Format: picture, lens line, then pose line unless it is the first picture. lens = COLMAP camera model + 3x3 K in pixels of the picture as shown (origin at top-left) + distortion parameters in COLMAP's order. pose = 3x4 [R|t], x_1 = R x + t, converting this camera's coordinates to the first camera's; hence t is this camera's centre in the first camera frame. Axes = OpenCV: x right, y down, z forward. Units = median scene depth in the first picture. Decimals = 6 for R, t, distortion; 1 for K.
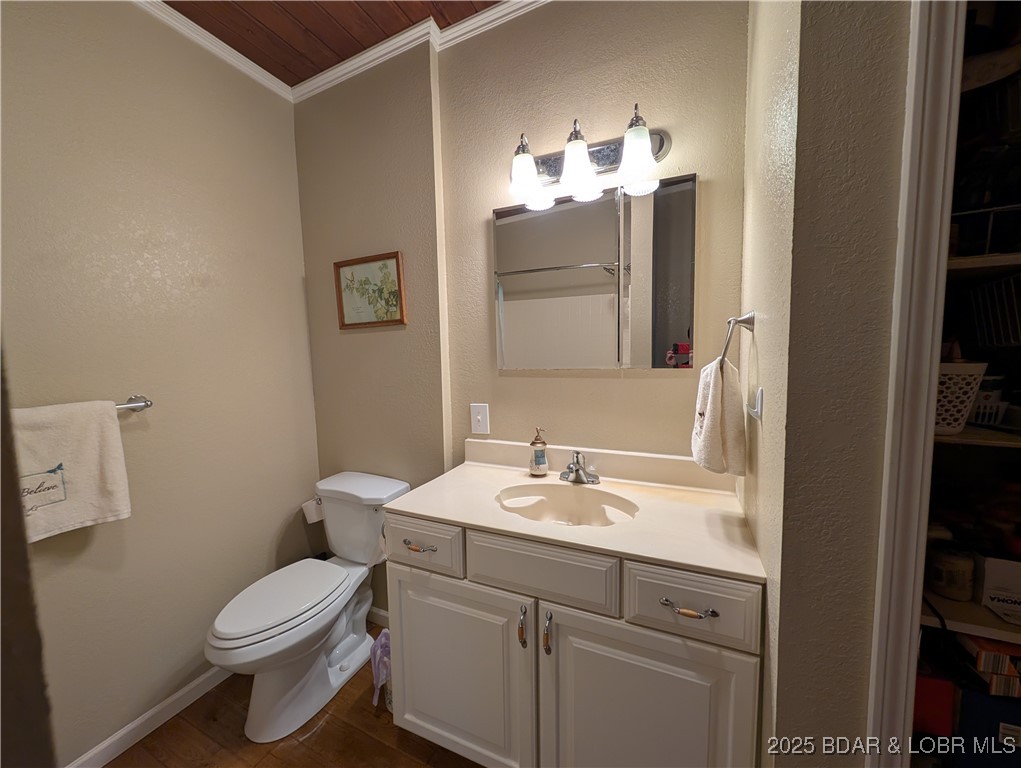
lens RADIAL K [[387.6, 0, 520.5], [0, 387.6, 384.3], [0, 0, 1]] dist [-0.000215, 0.000467]
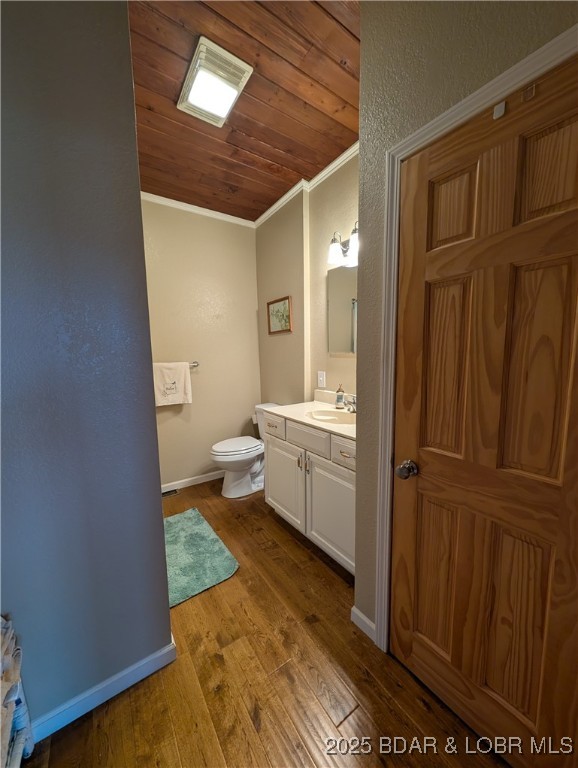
lens RADIAL K [[291.6, 0, 287.2], [0, 291.6, 386.1], [0, 0, 1]] dist [-0.000215, 0.000467]
pose [[0.850971, 0.066974, -0.520925, 0.543390], [-0.043482, 0.997415, 0.057203, 0.049052], [0.523409, -0.026027, 0.851684, -0.352872]]
